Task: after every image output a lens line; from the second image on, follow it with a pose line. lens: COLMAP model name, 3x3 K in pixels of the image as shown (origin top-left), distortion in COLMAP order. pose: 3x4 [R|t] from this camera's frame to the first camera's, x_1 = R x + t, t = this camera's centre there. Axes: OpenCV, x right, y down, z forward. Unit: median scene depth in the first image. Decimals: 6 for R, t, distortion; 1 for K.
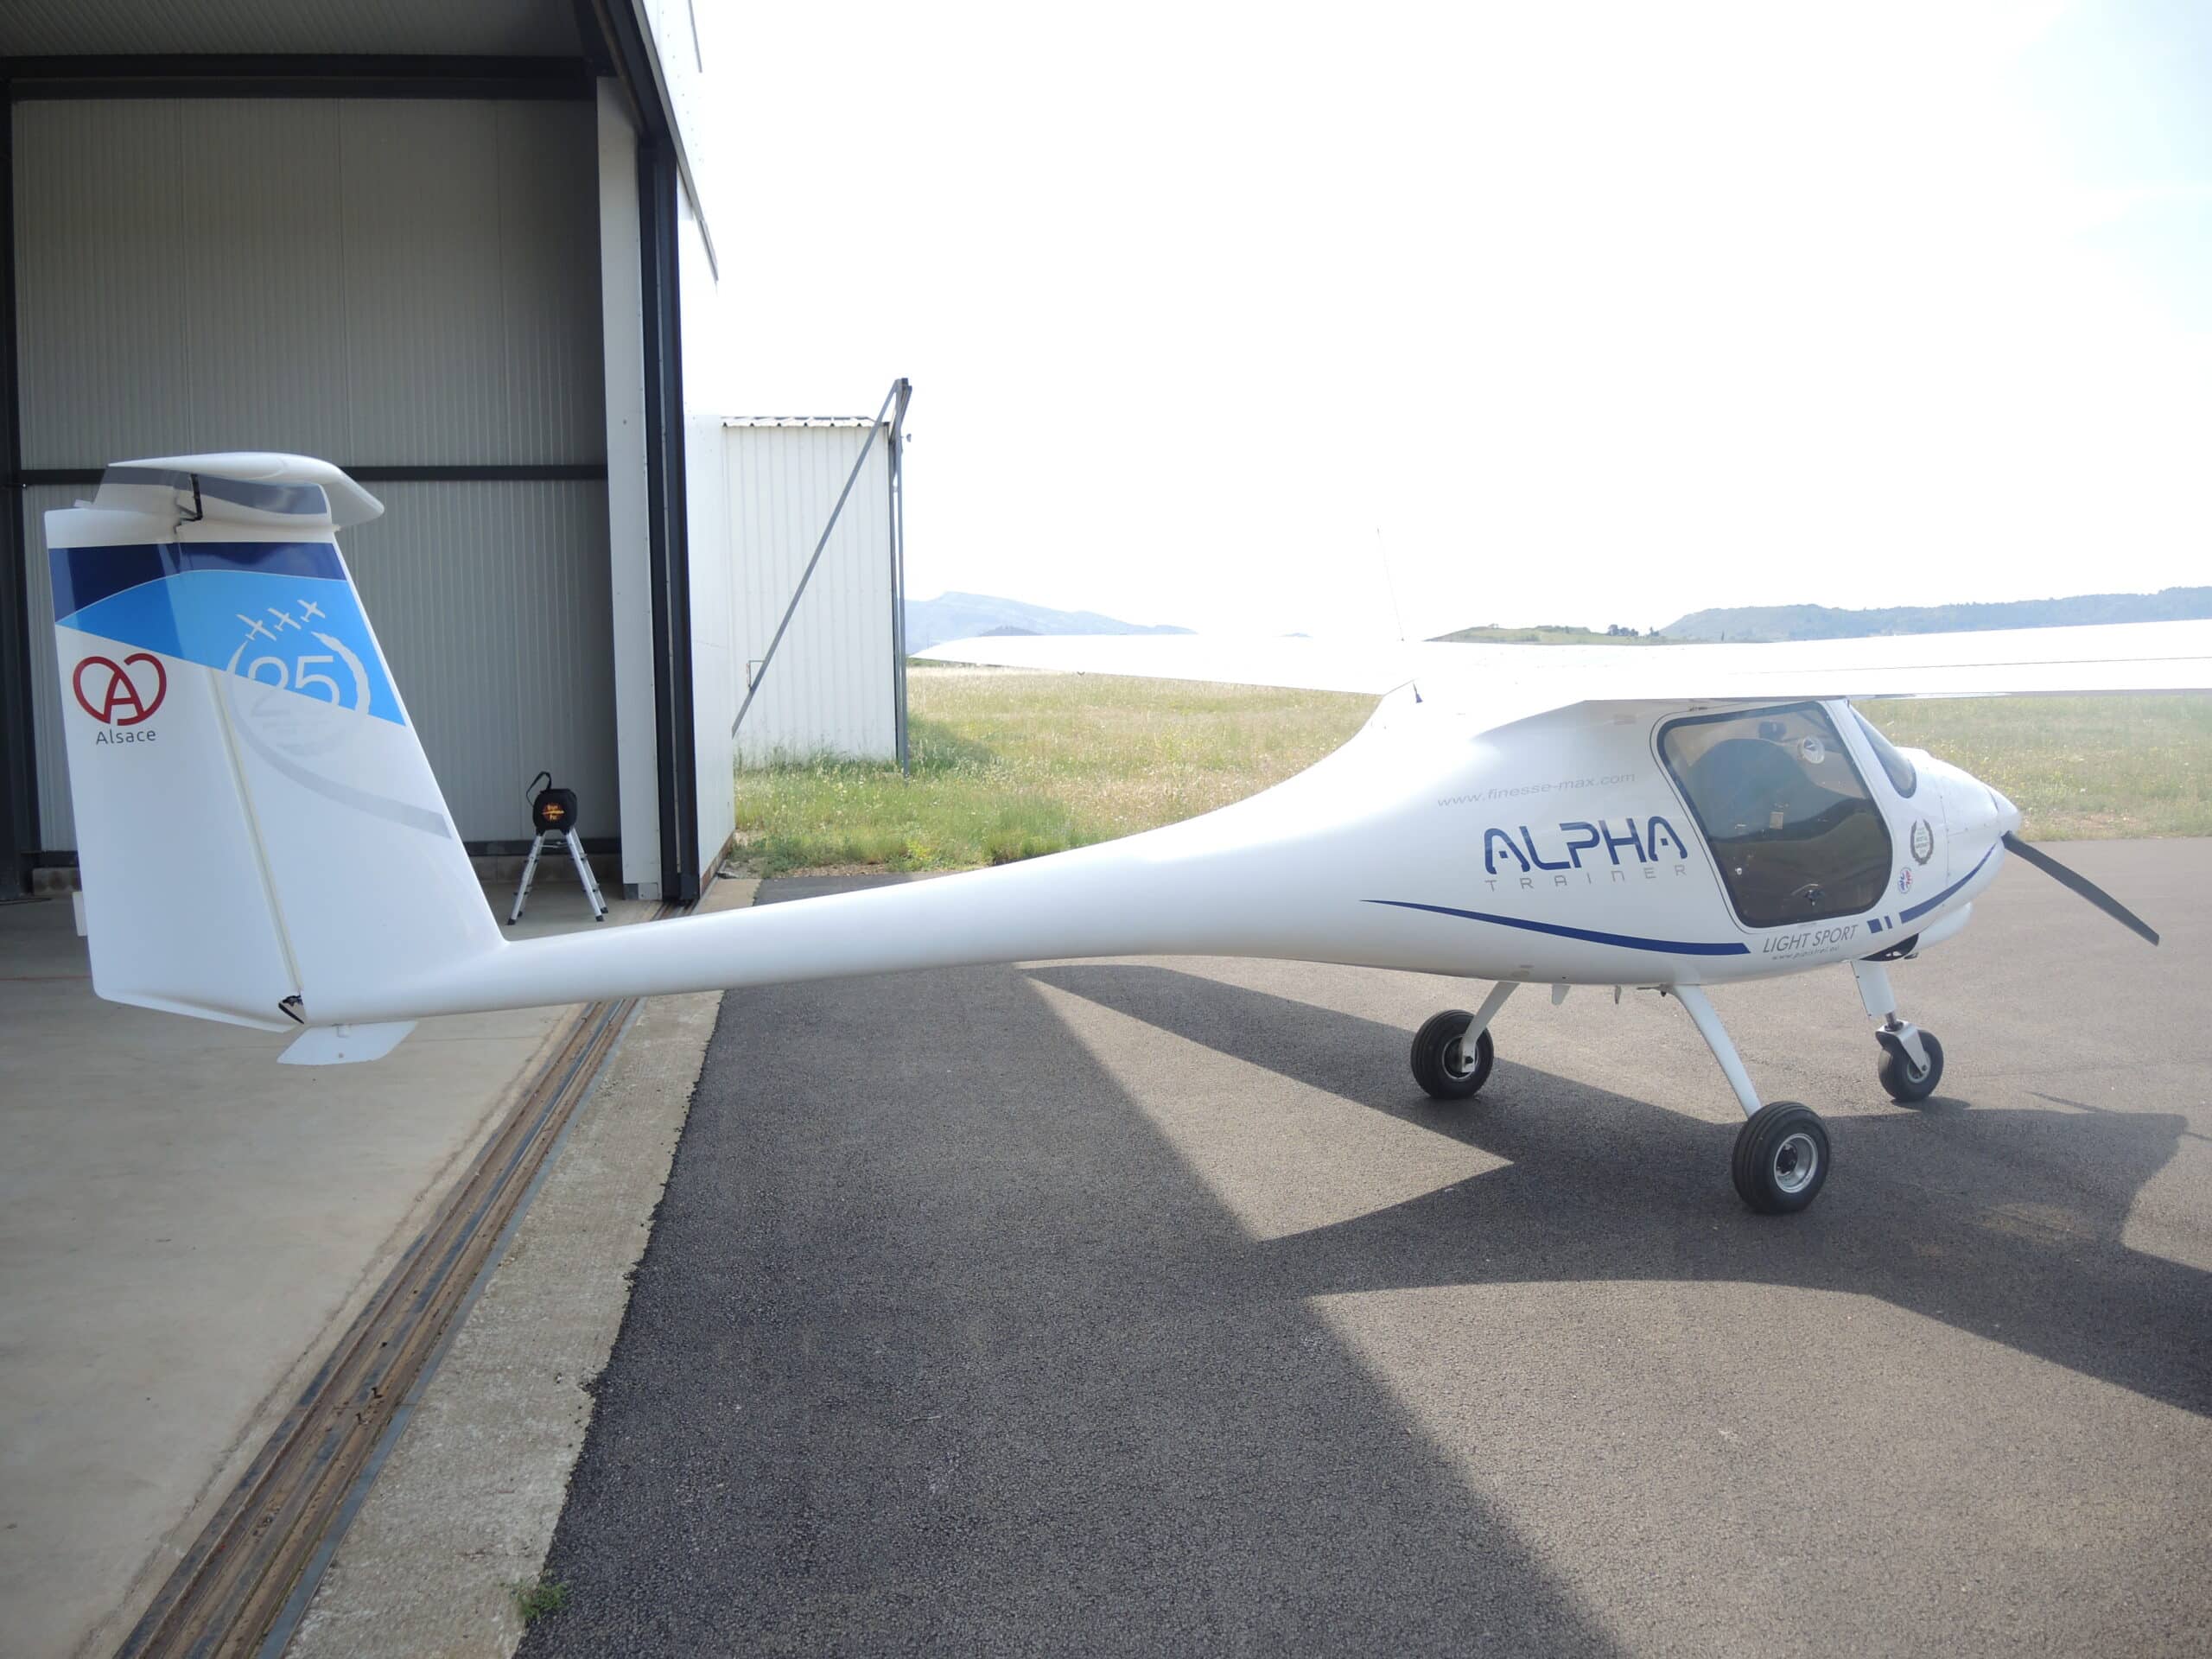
lens RADIAL K [[1854.6, 0, 1075.6], [0, 1854.6, 837.4], [0, 0, 1]] dist [-0.037733, -0.065023]
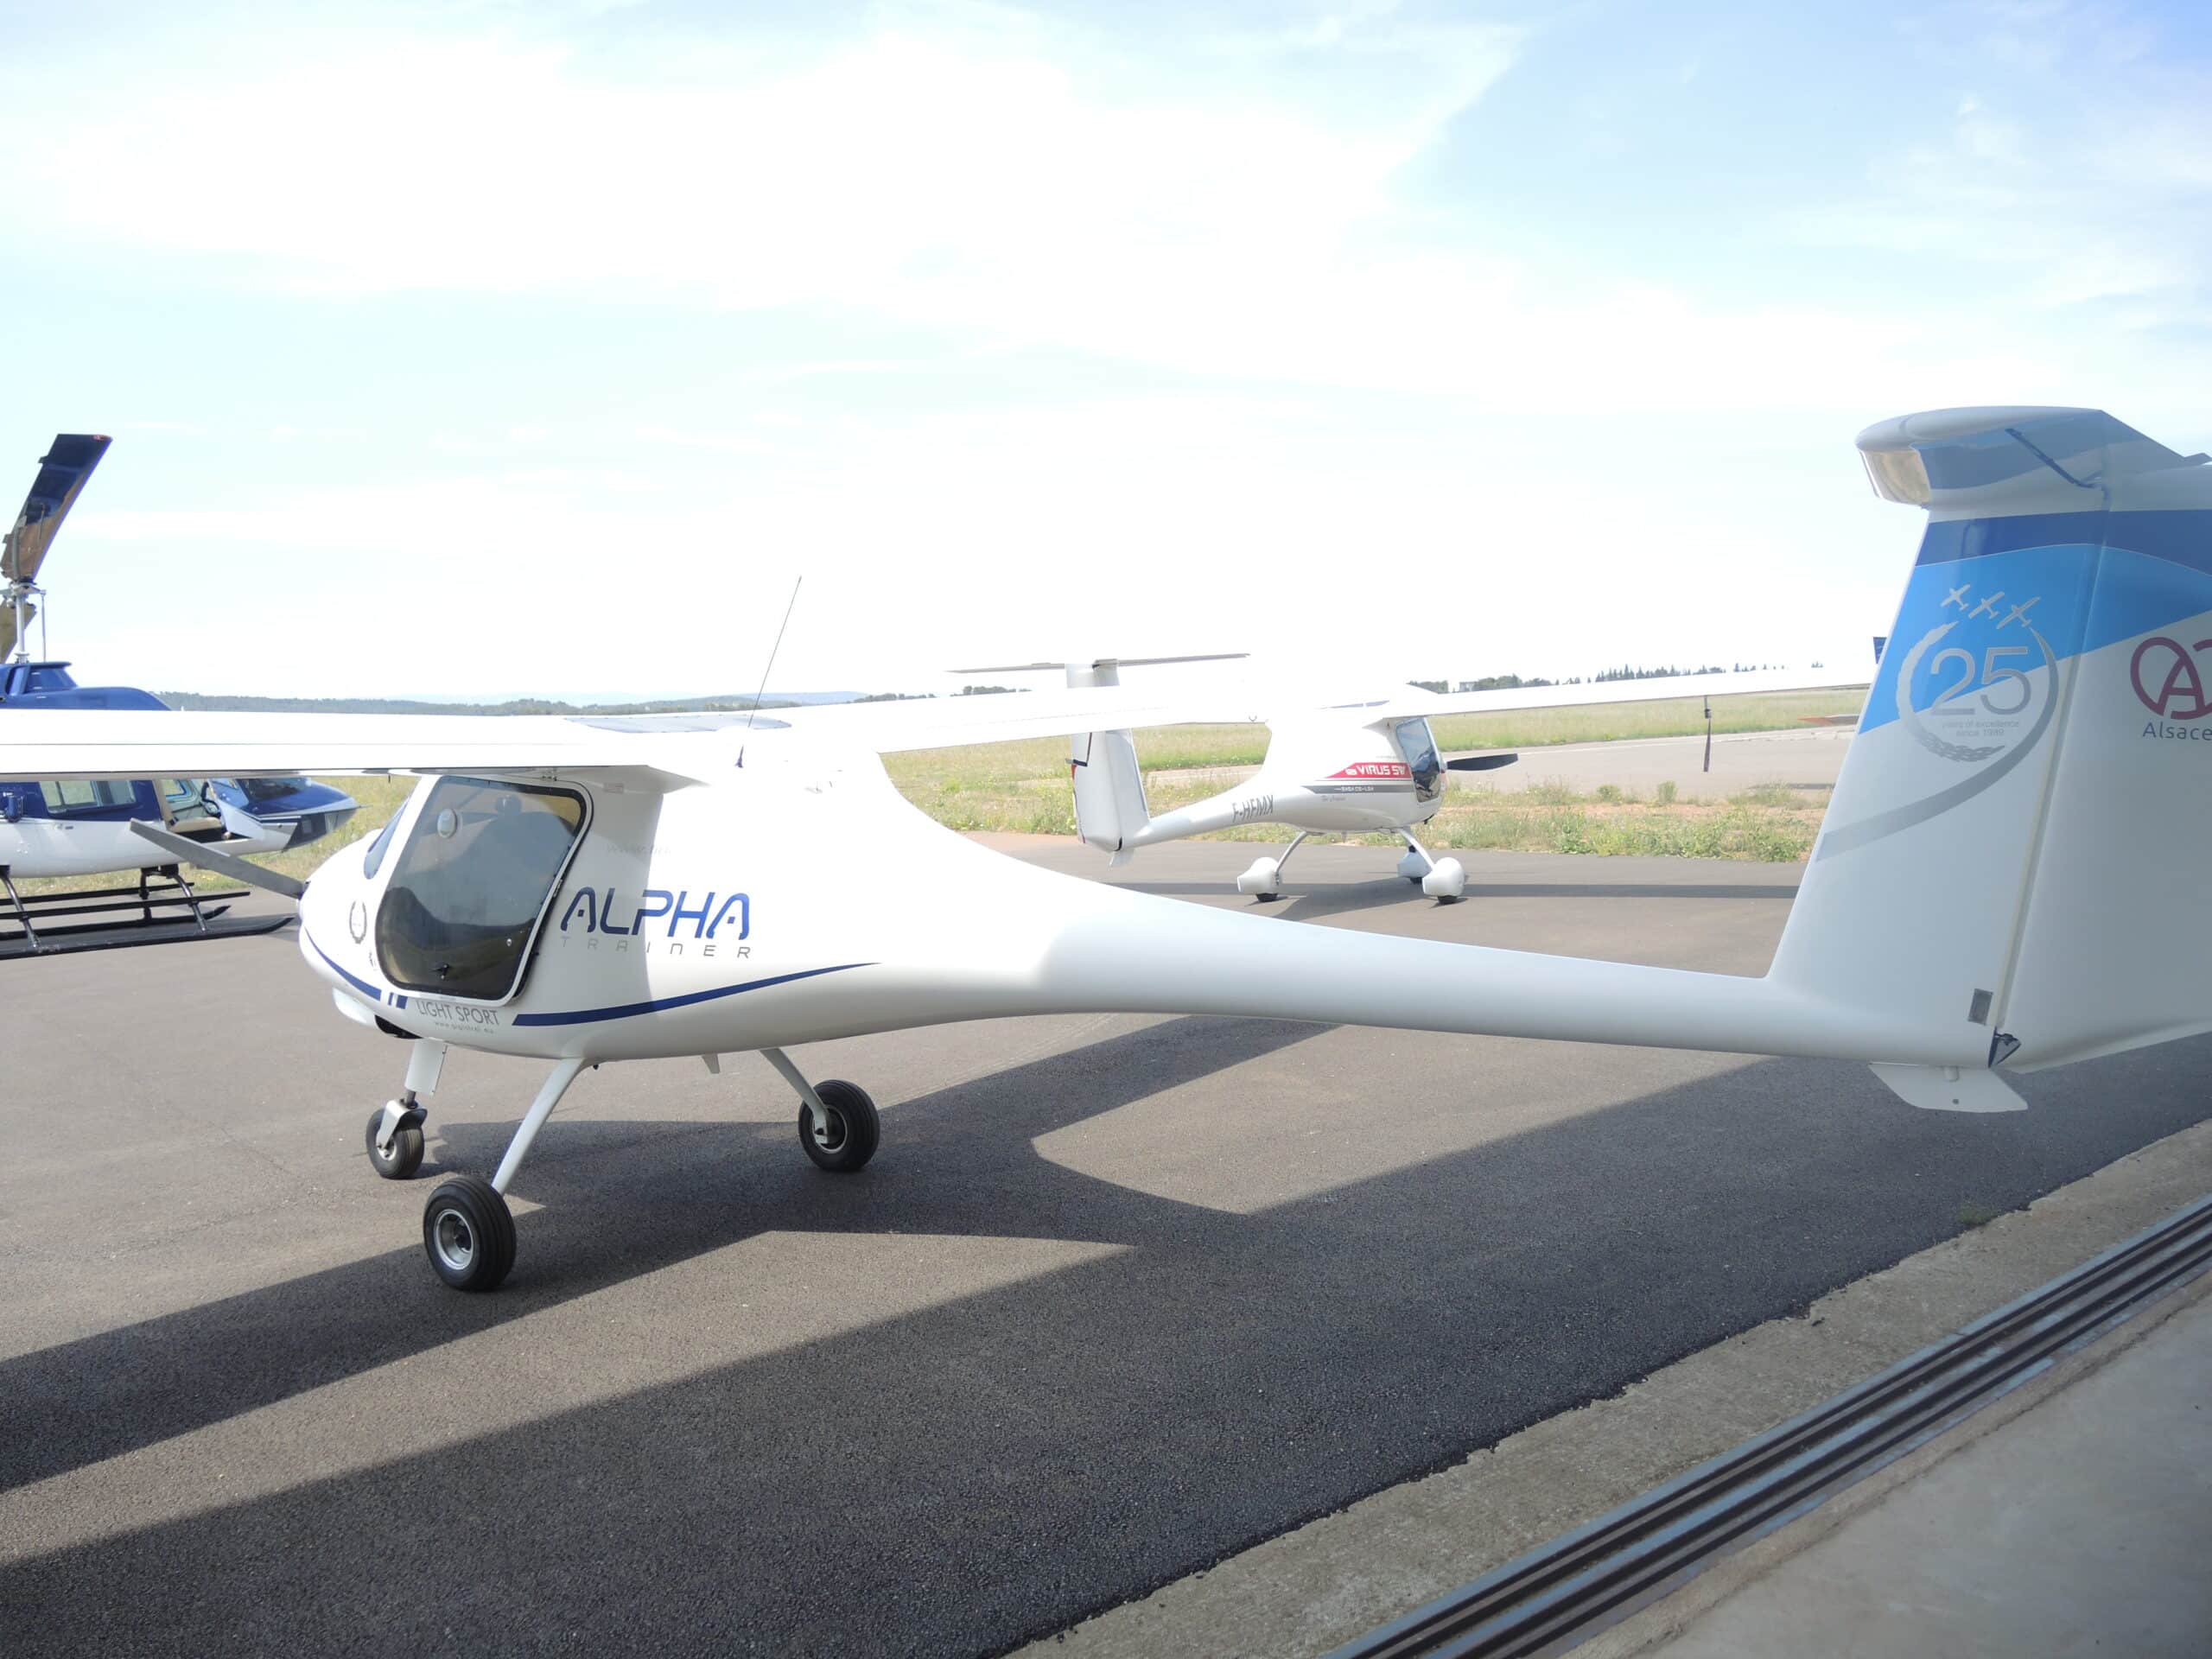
lens RADIAL K [[1854.6, 0, 1075.6], [0, 1854.6, 837.4], [0, 0, 1]] dist [-0.037733, -0.065023]
pose [[-0.509209, -0.021259, 0.860380, -0.777658], [0.131061, 0.986120, 0.101934, -0.126133], [-0.850605, 0.164668, -0.499355, 1.474279]]
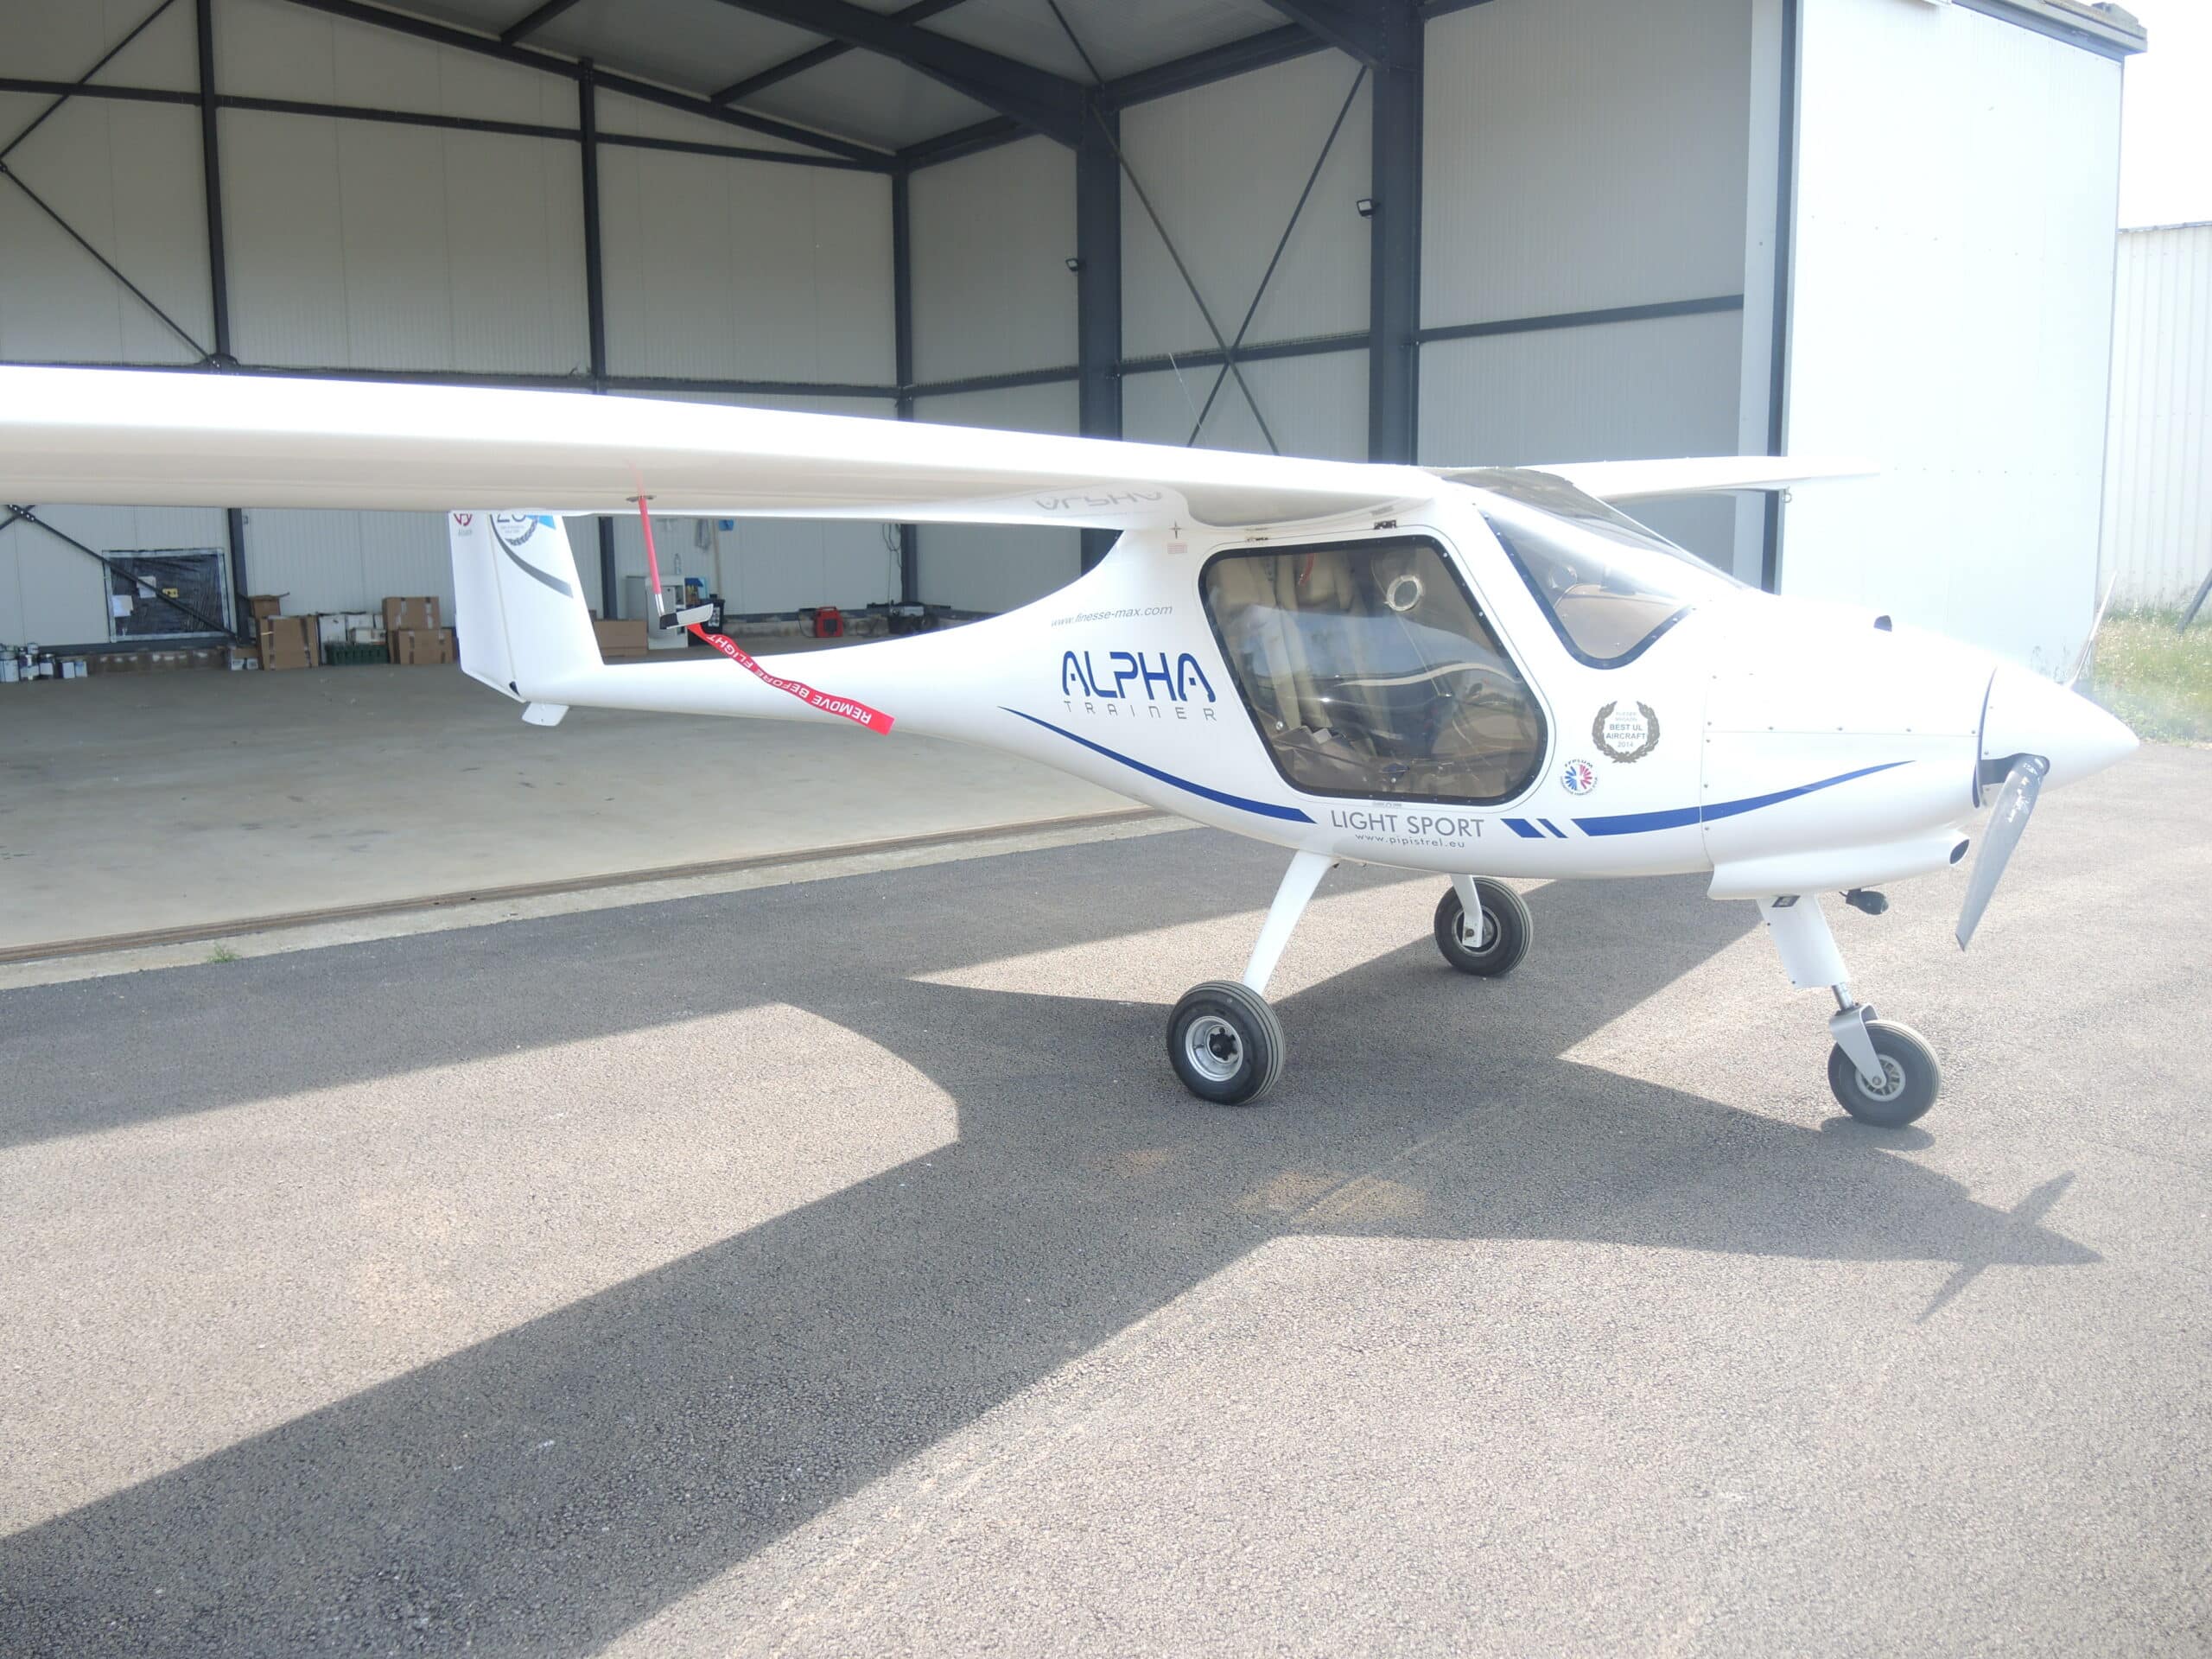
lens RADIAL K [[1854.6, 0, 1075.6], [0, 1854.6, 837.4], [0, 0, 1]] dist [-0.037733, -0.065023]
pose [[0.469345, 0.162409, -0.867951, 1.135523], [-0.077875, 0.986723, 0.142523, -0.049551], [0.879574, 0.000699, 0.475761, 0.509049]]
